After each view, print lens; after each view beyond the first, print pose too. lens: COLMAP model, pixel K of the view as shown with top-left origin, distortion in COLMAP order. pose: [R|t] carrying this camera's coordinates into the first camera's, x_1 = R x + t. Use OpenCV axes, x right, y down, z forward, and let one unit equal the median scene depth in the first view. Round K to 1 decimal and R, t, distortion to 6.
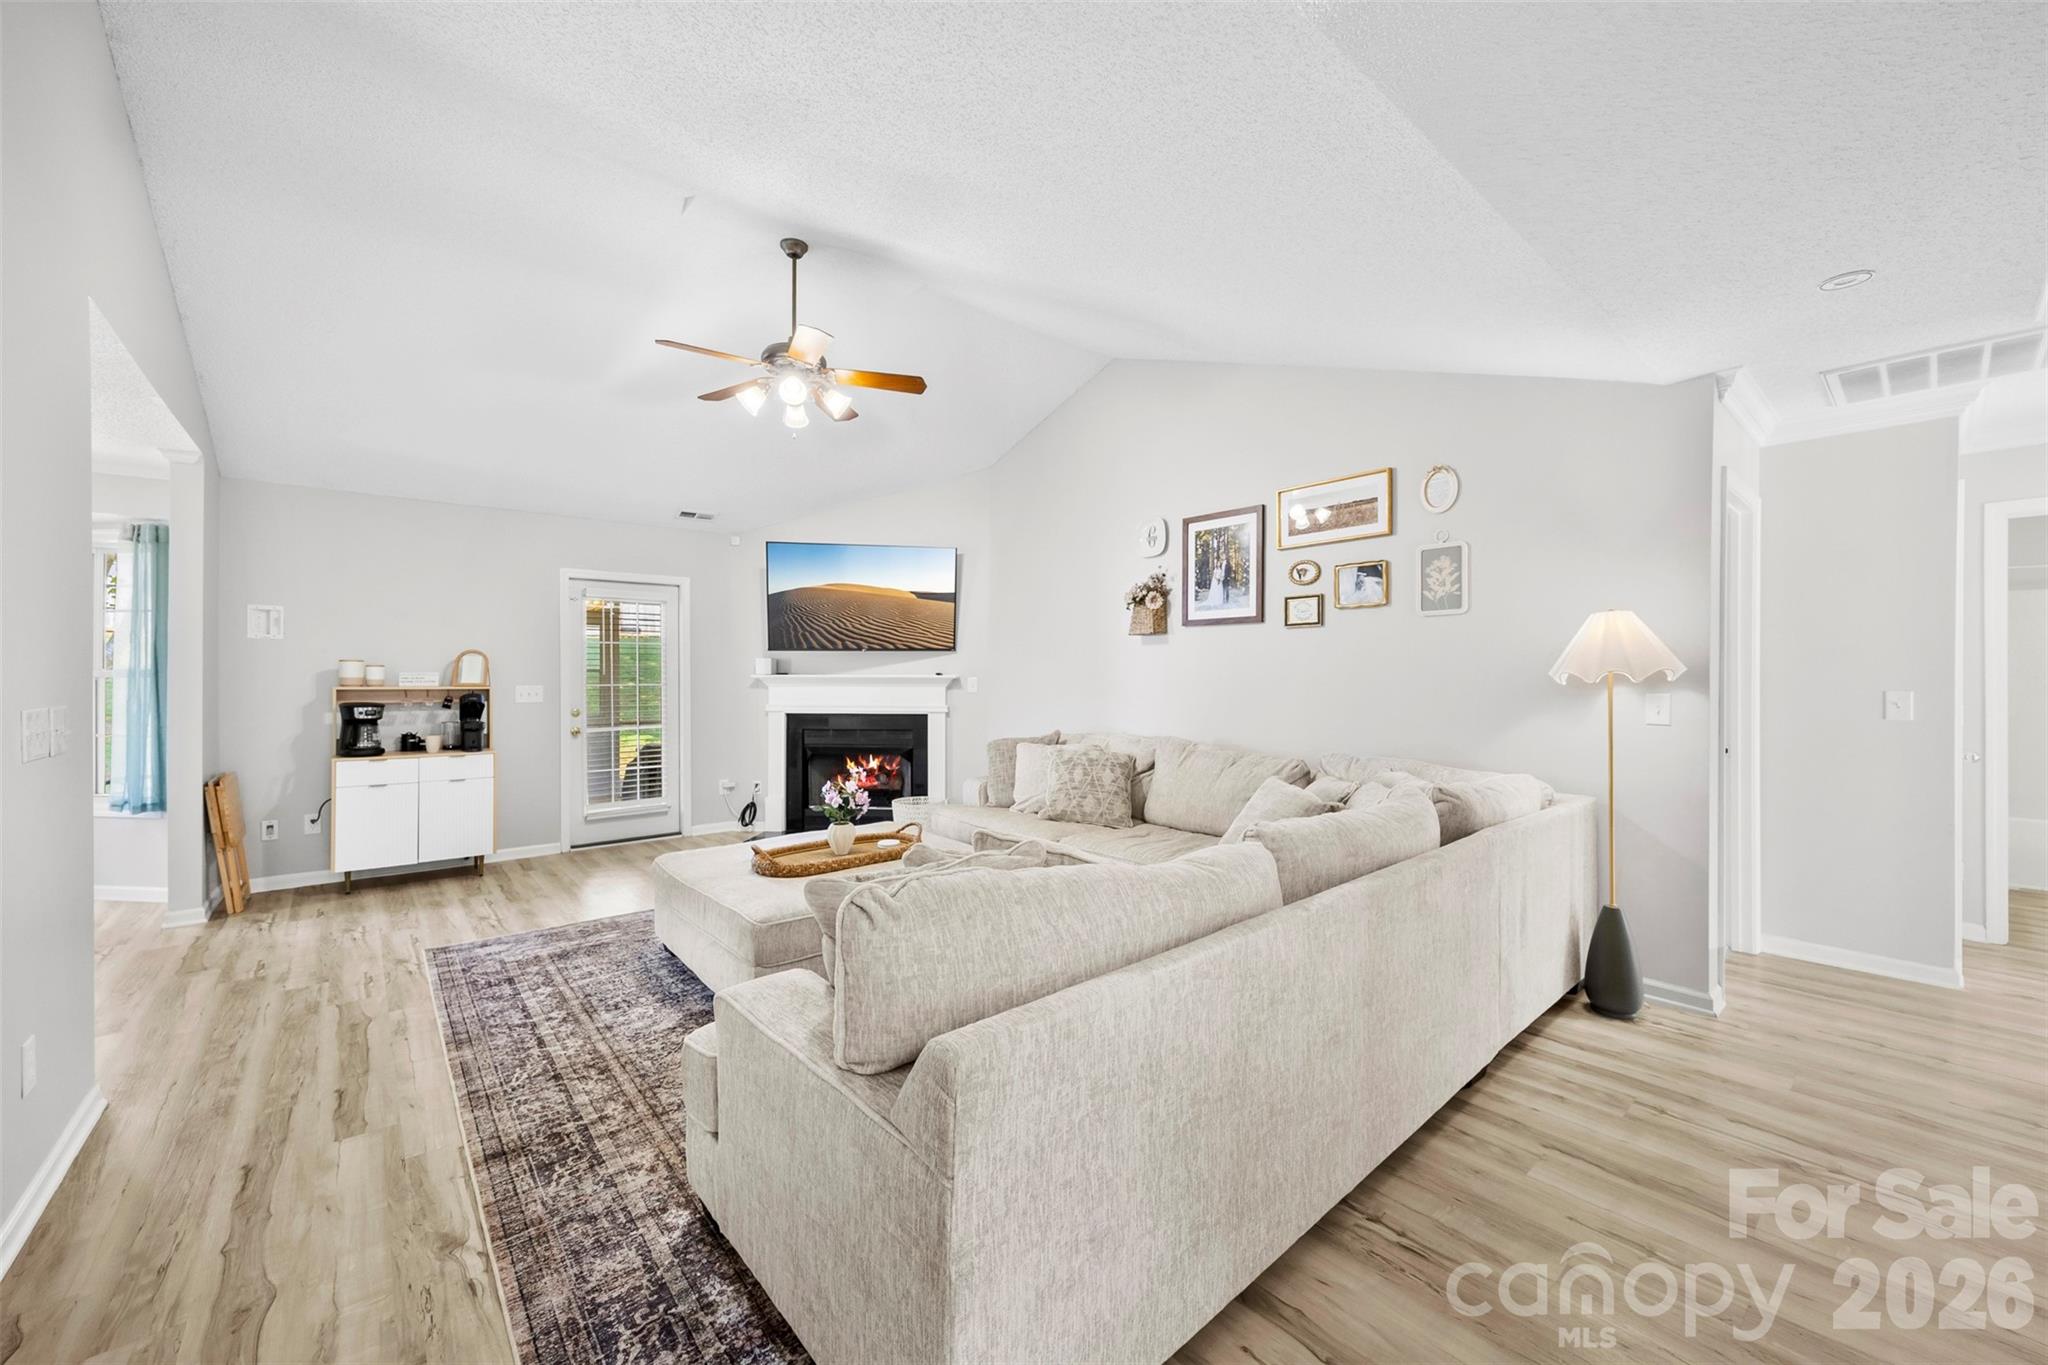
lens RADIAL K [[789.2, 0, 1045.4], [0, 789.2, 675.7], [0, 0, 1]] dist [-0.000762, 0.000323]
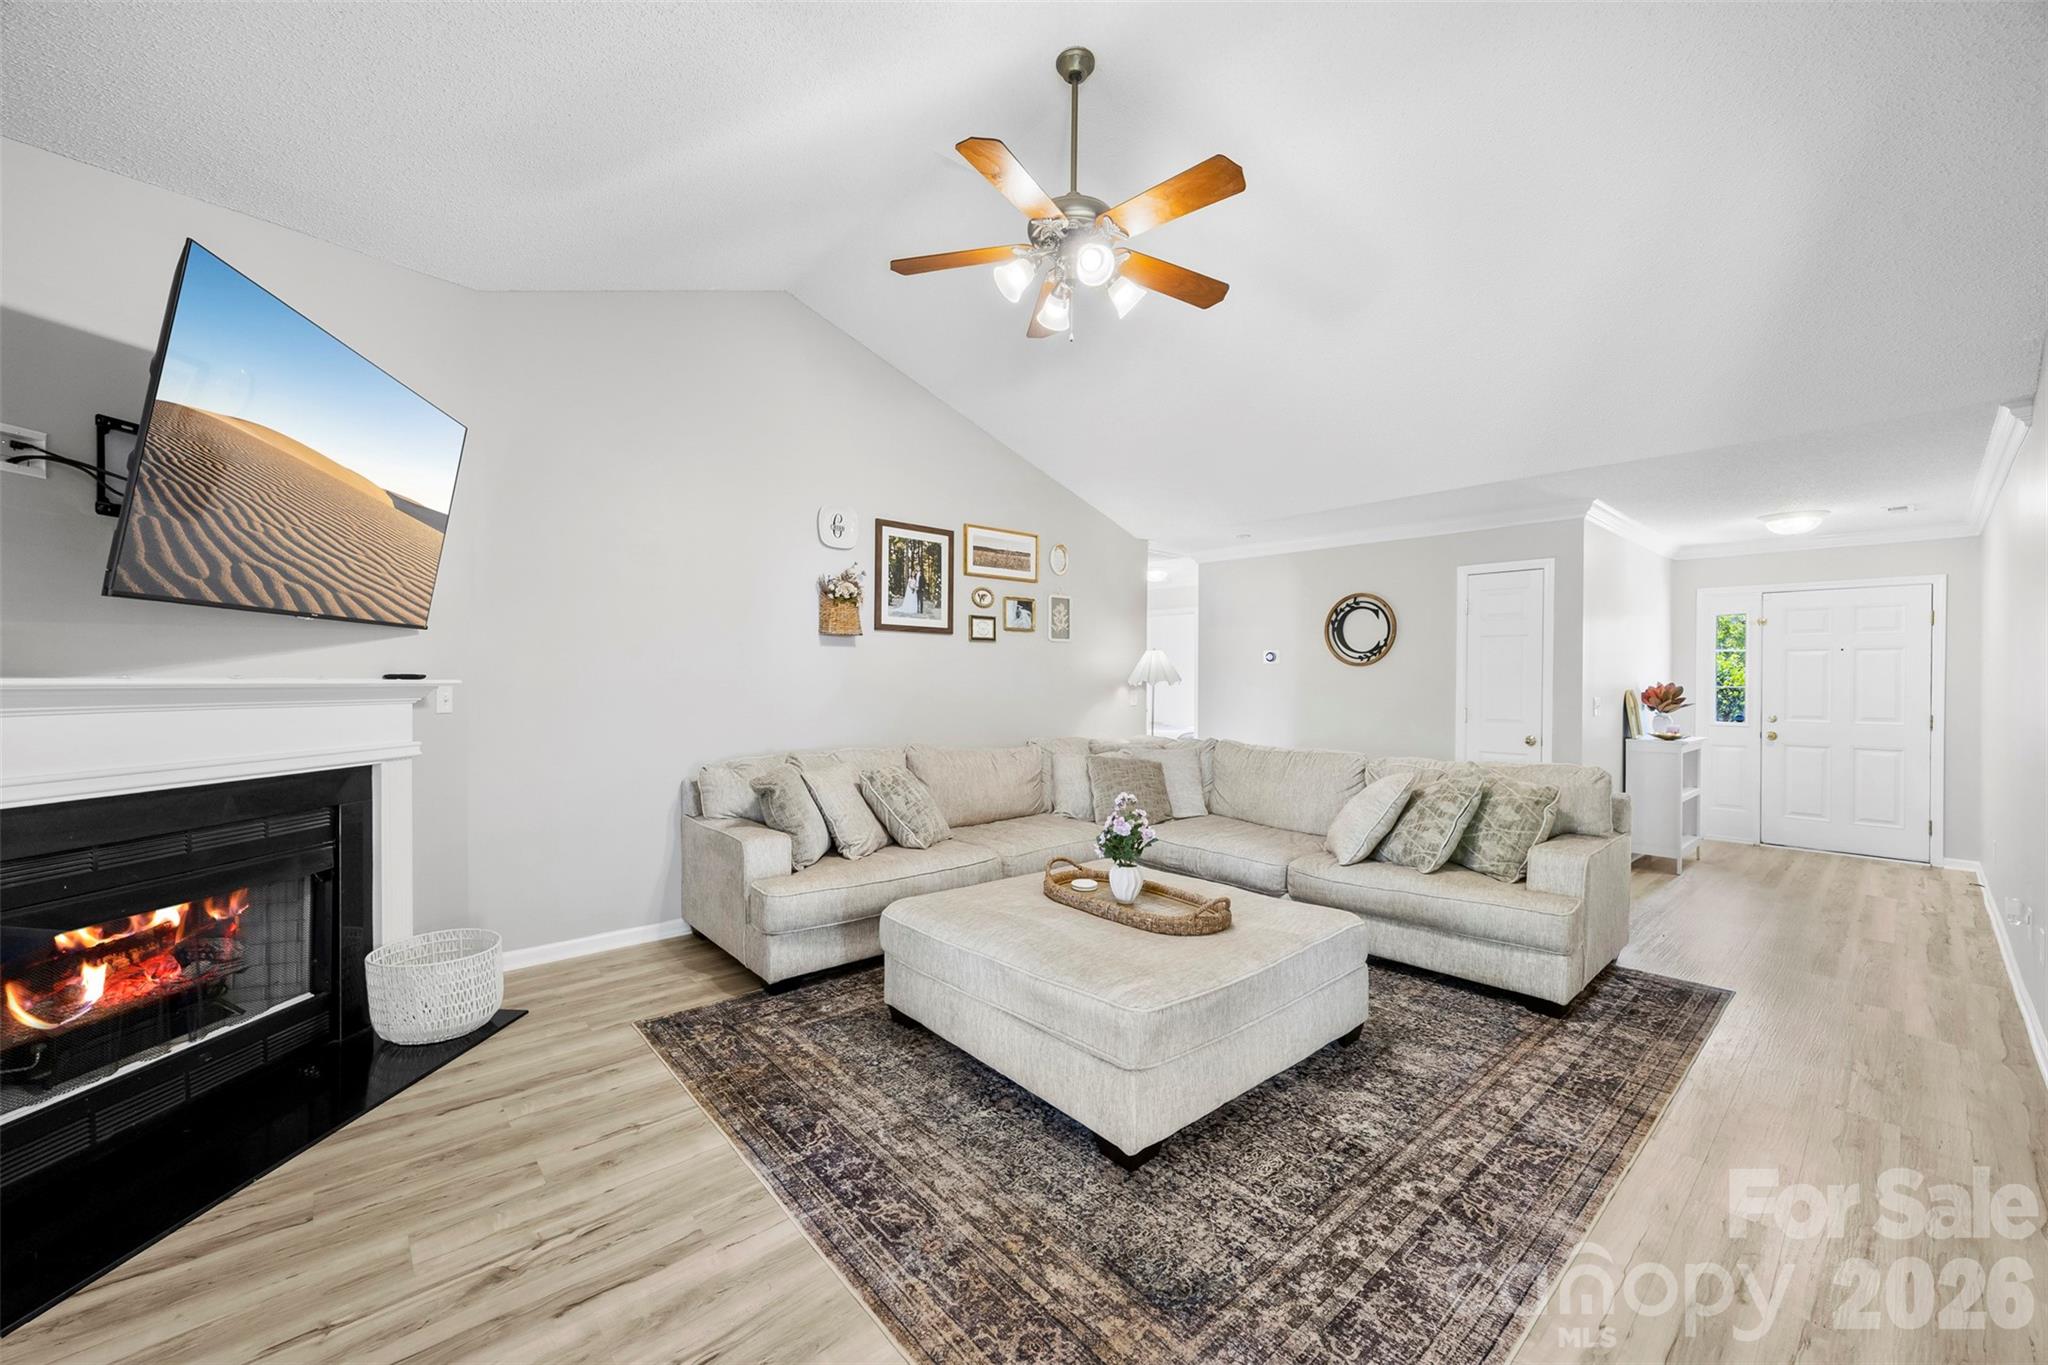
lens RADIAL K [[789.2, 0, 1029.6], [0, 789.2, 682.6], [0, 0, 1]] dist [-0.000762, 0.000323]
pose [[-0.006701, -0.006037, 0.999959, -0.905374], [-0.005496, 0.999967, 0.006000, -0.005617], [-0.999962, -0.005456, -0.006734, 0.934413]]
